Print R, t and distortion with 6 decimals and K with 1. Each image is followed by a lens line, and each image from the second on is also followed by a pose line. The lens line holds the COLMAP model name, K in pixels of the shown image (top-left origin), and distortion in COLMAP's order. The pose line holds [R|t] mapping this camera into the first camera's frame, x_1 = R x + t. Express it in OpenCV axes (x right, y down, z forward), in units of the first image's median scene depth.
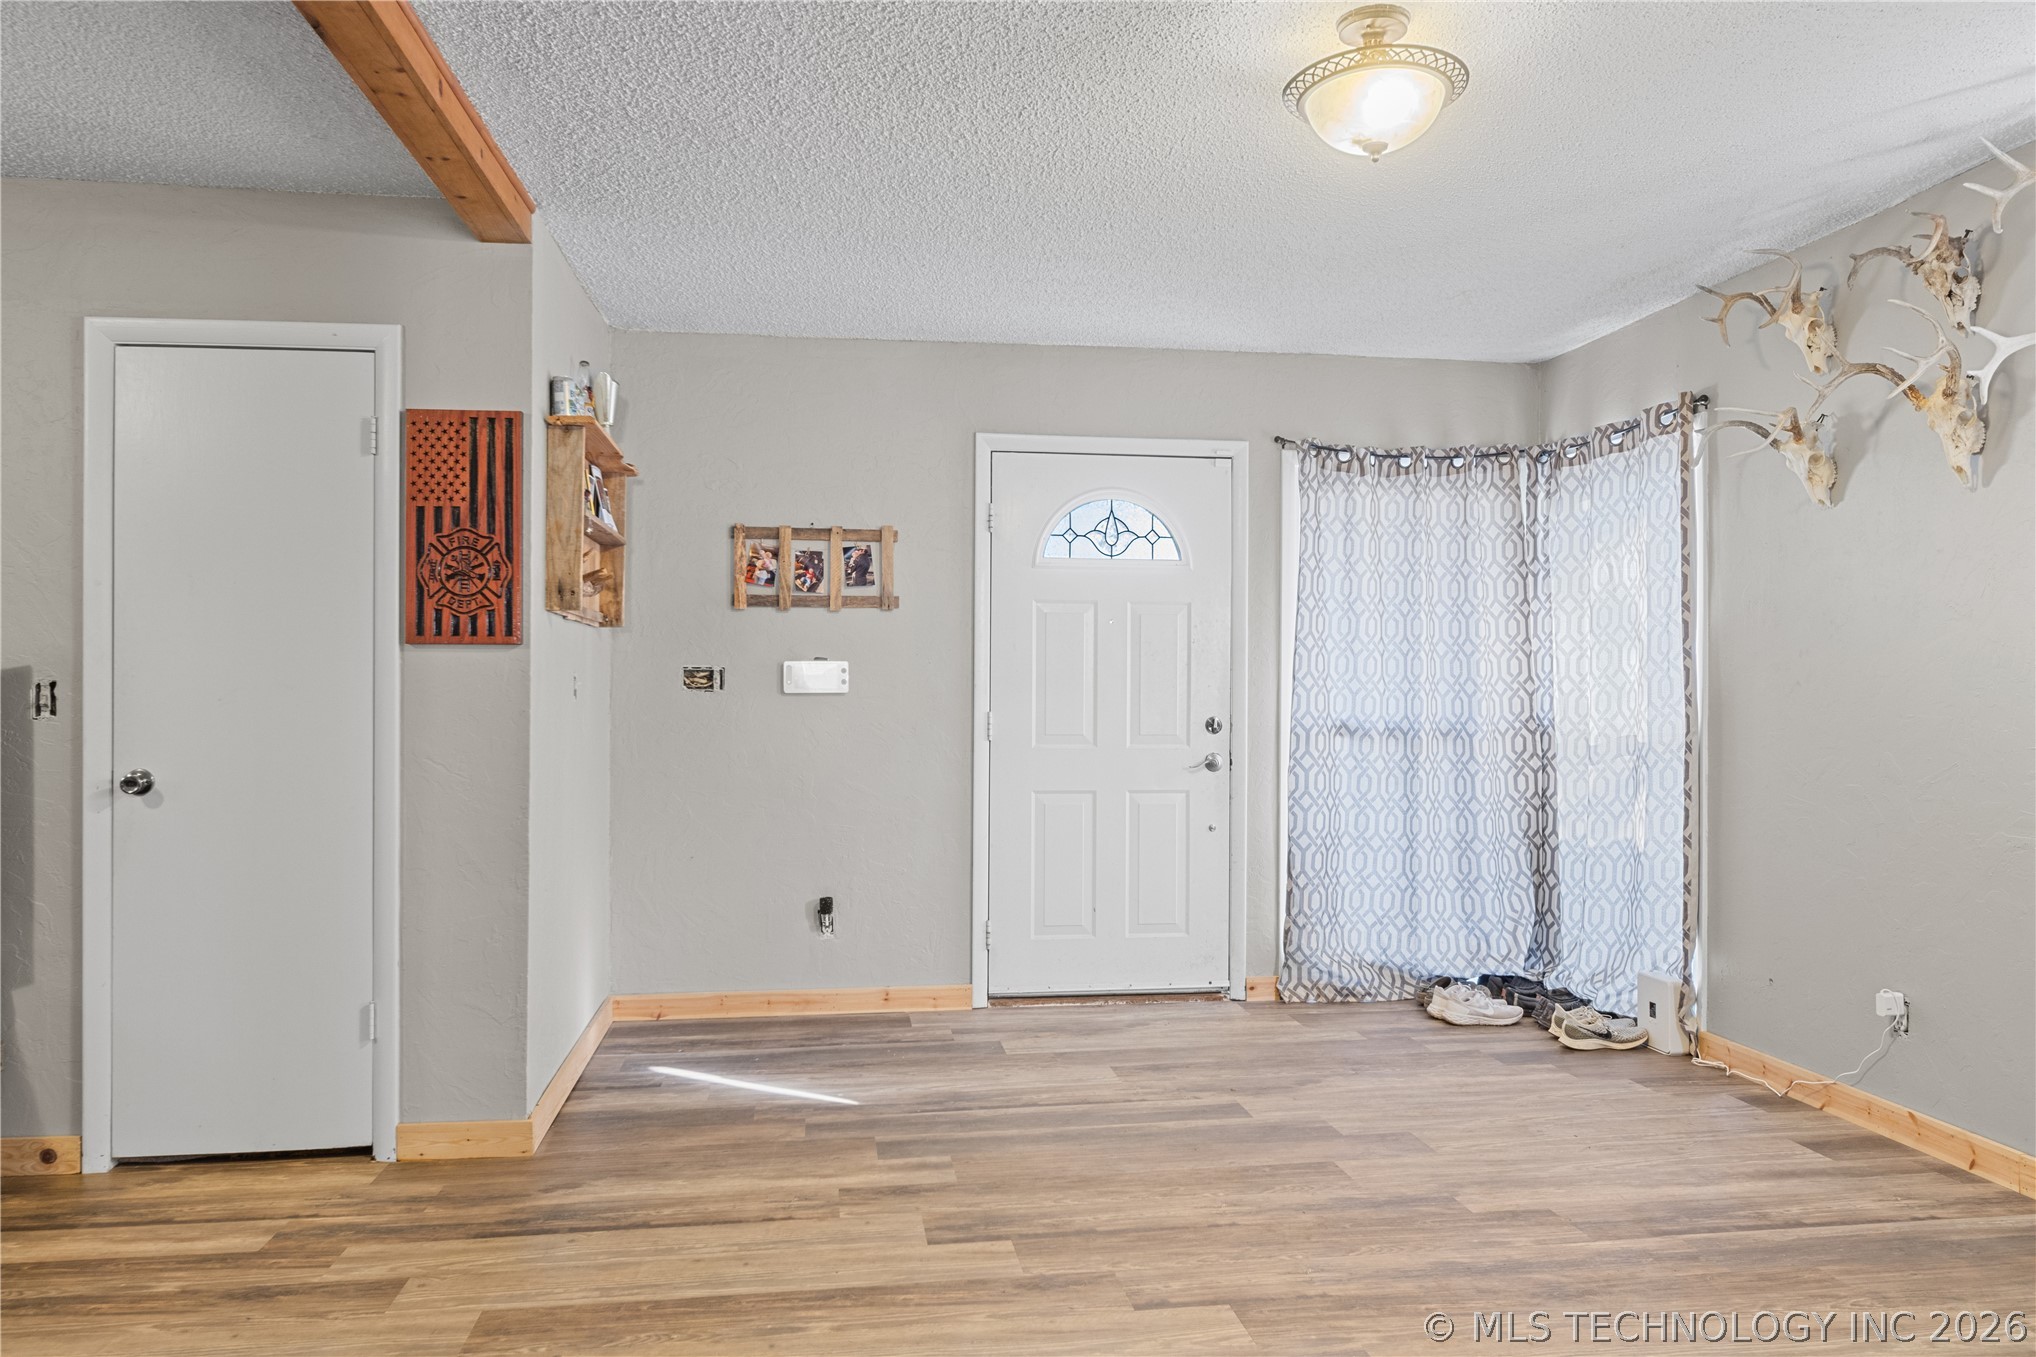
lens RADIAL K [[1436.0, 0, 1023.7], [0, 1436.0, 682.1], [0, 0, 1]] dist [-0.000021, -0.000505]
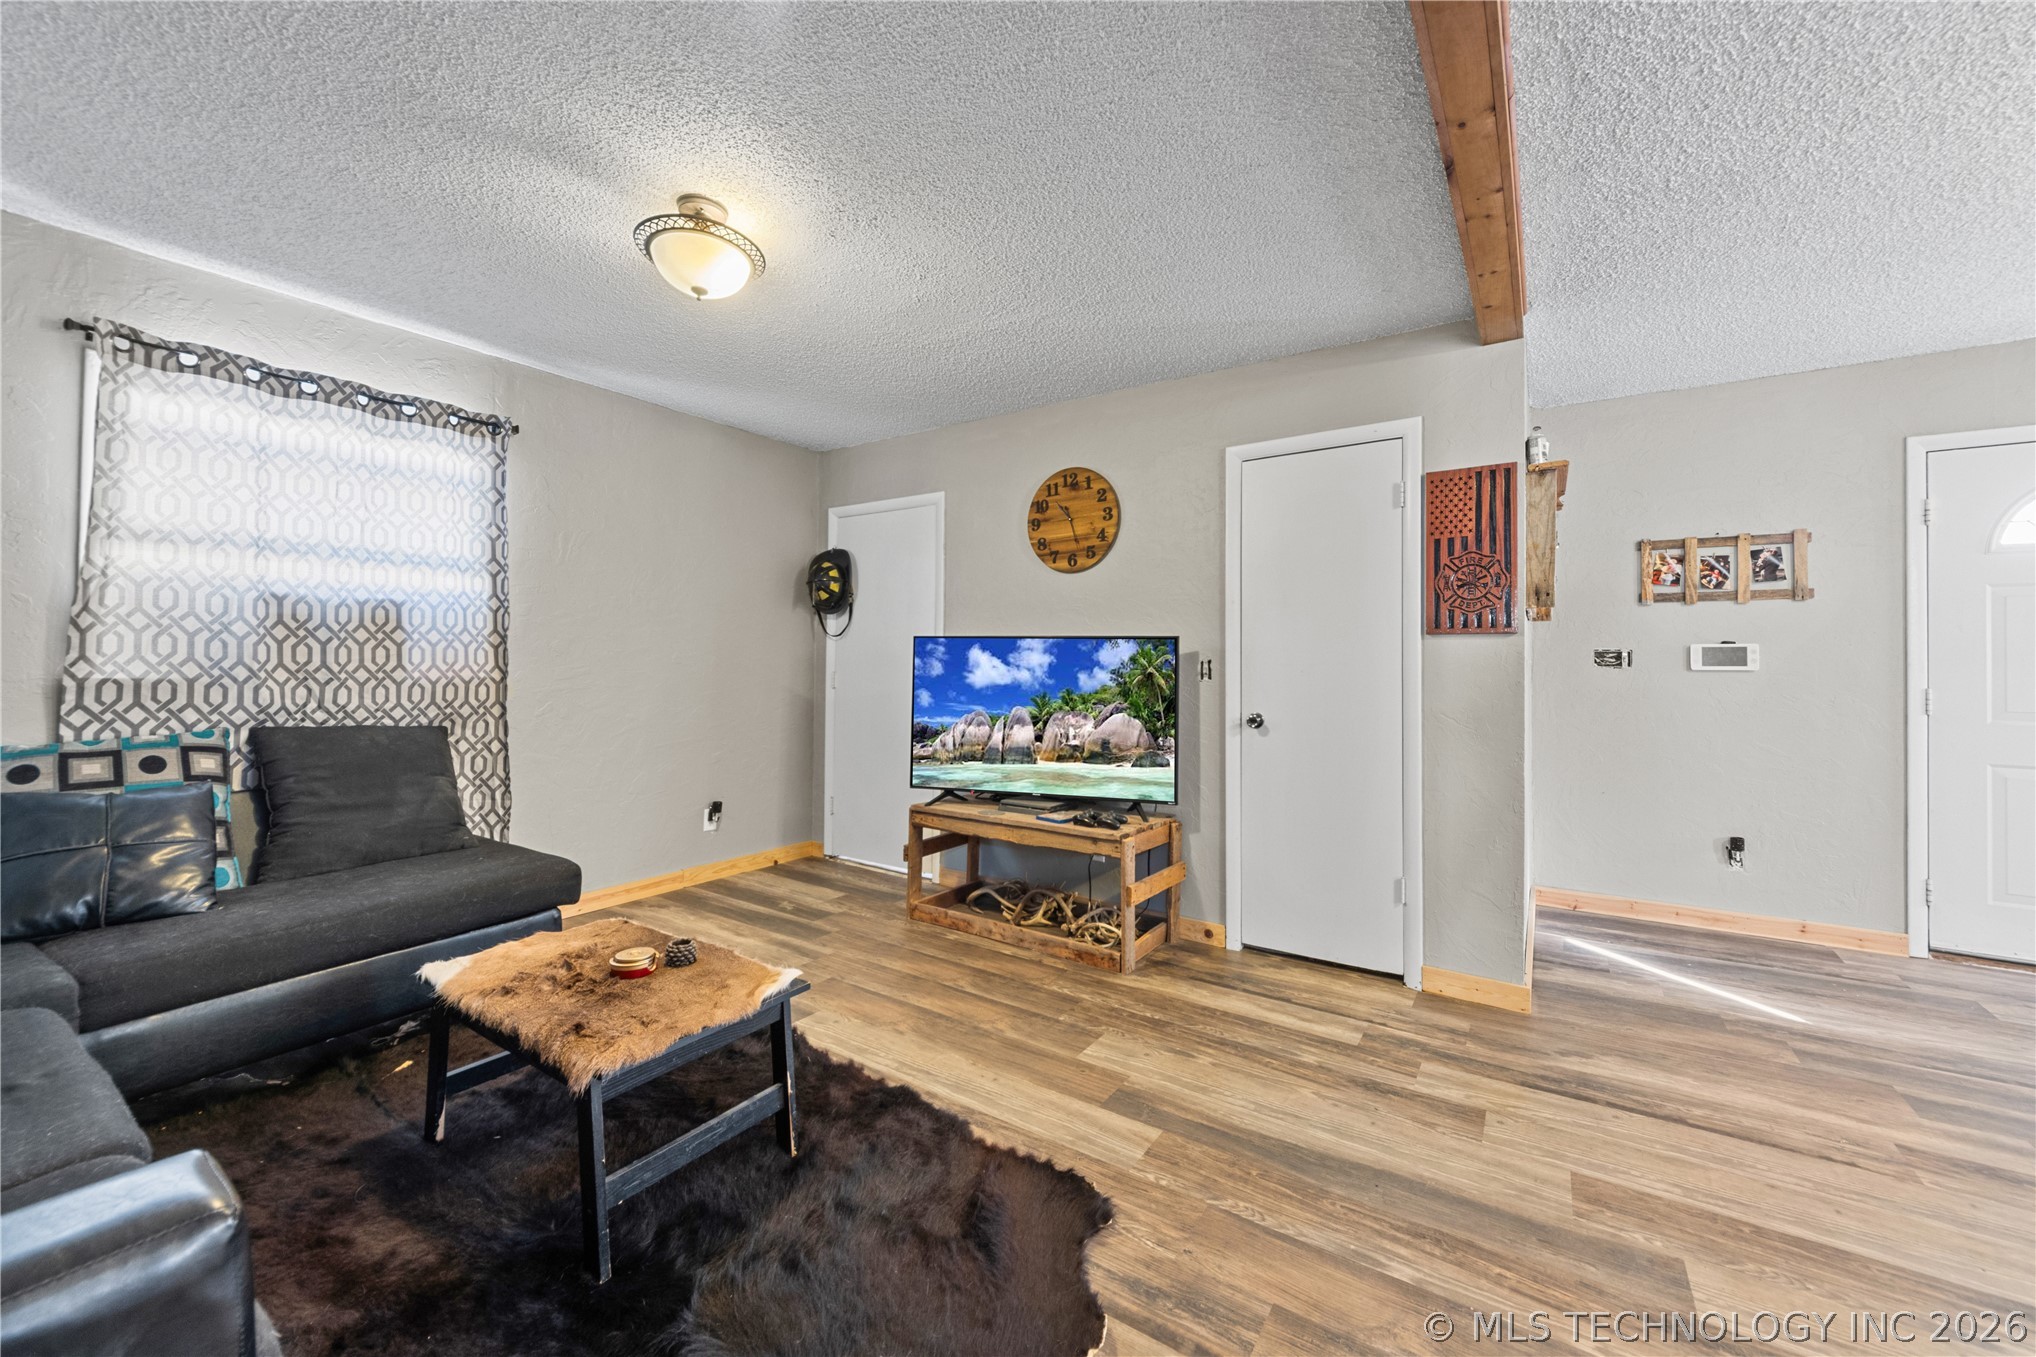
lens RADIAL K [[783.2, 0, 1021.2], [0, 783.2, 653.7], [0, 0, 1]] dist [0.000467, -0.002865]
pose [[0.746361, -0.004242, -0.665528, -0.214780], [-0.001404, 0.999967, -0.007949, -0.000251], [0.665540, 0.006867, 0.746331, 0.139700]]
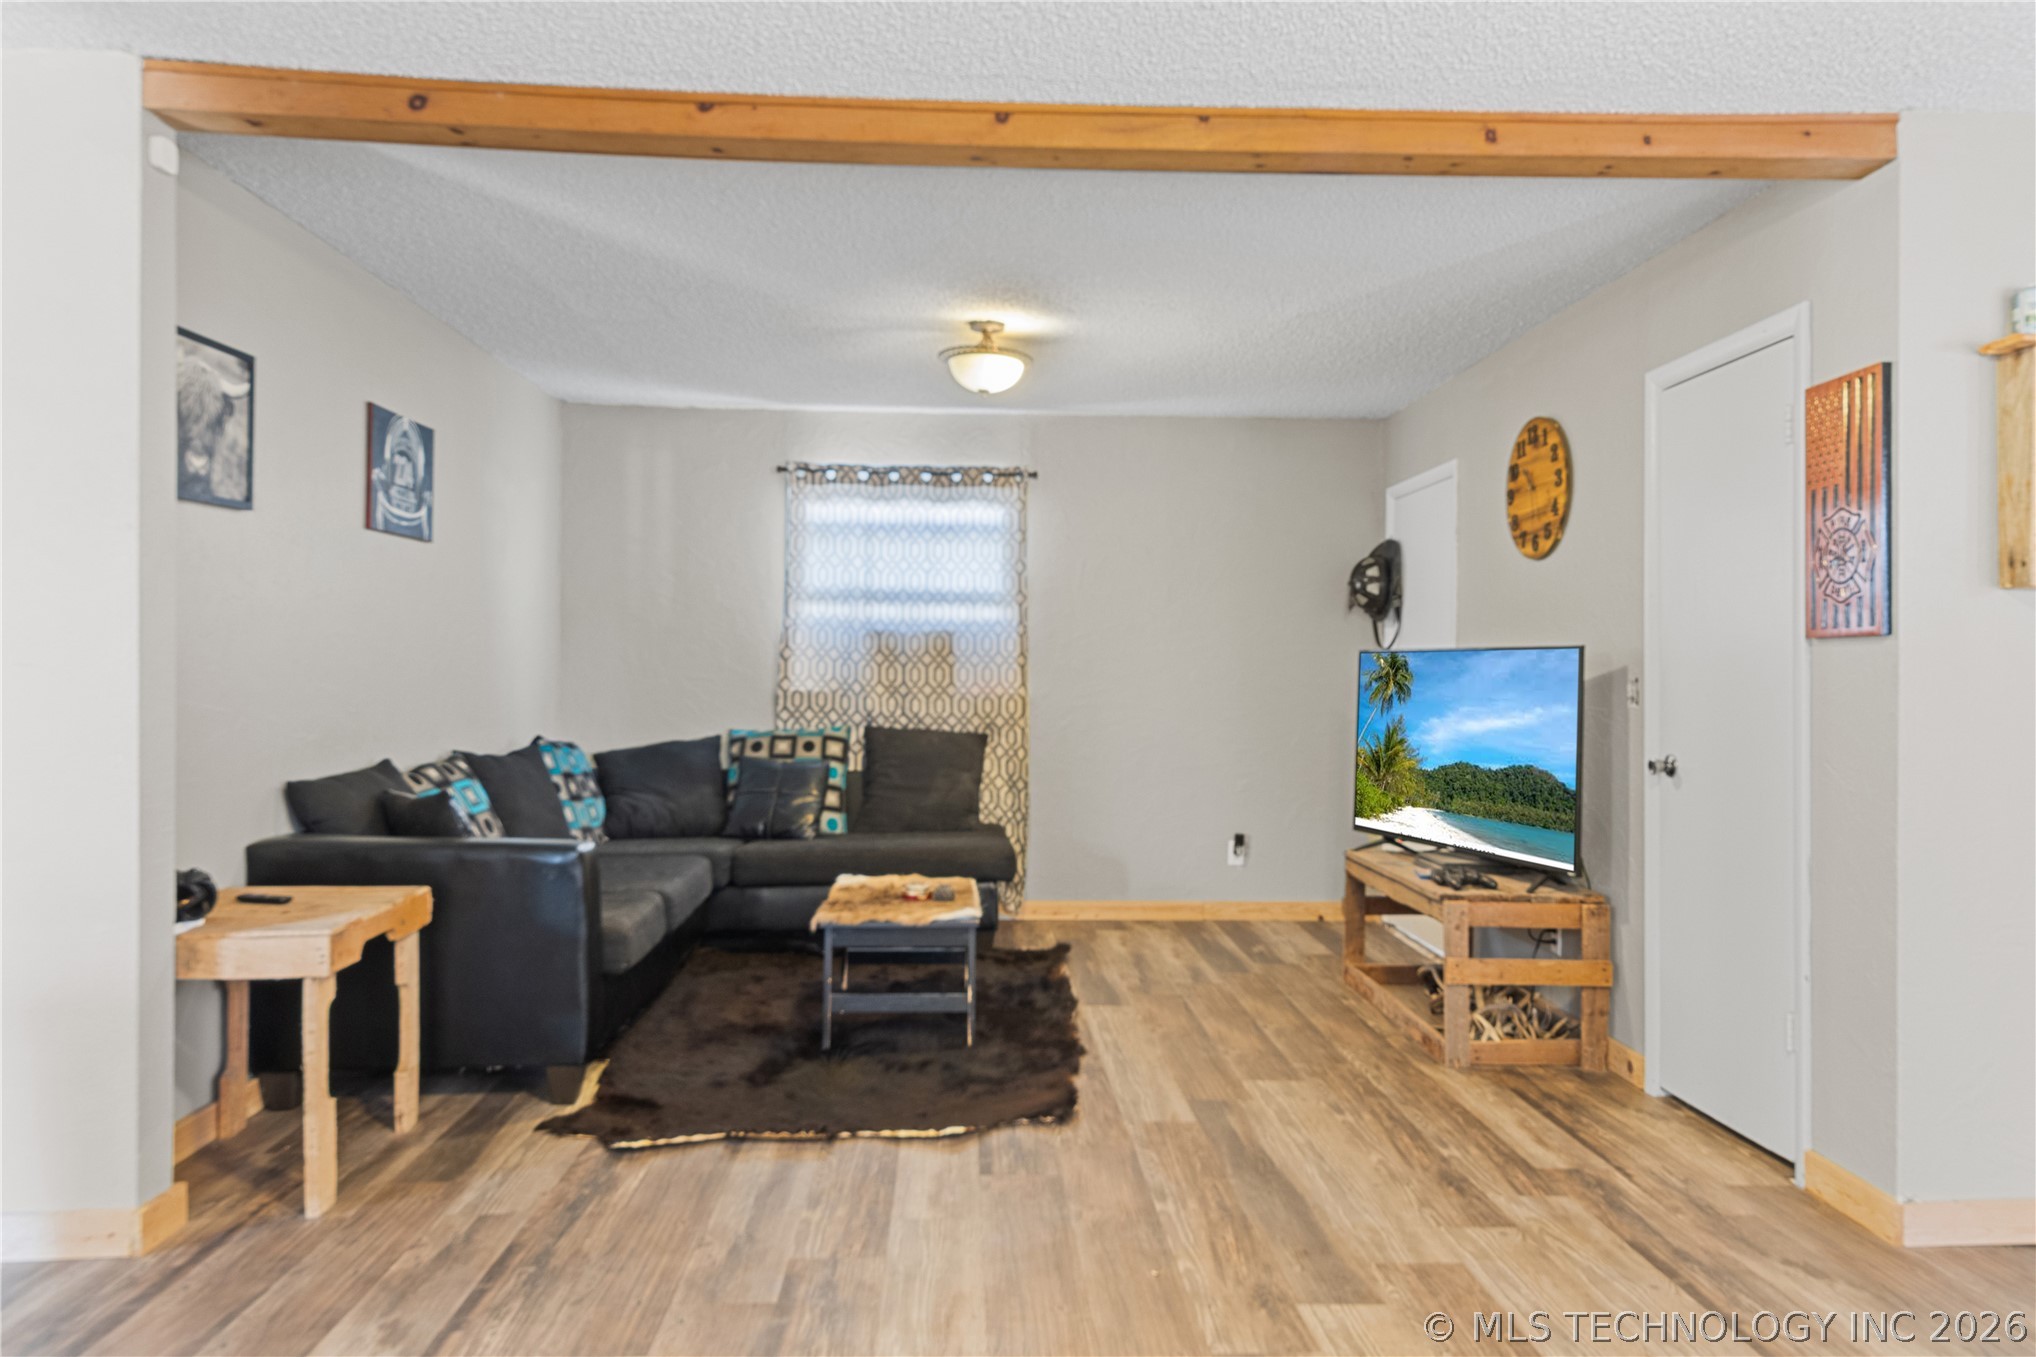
lens RADIAL K [[1337.1, 0, 1019.9], [0, 1337.1, 660.3], [0, 0, 1]] dist [0.005922, 0.000724]
pose [[-0.096761, -0.013109, -0.995221, 0.504213], [-0.001132, 0.999914, -0.013061, -0.000177], [0.995307, -0.000137, -0.096768, 0.586453]]
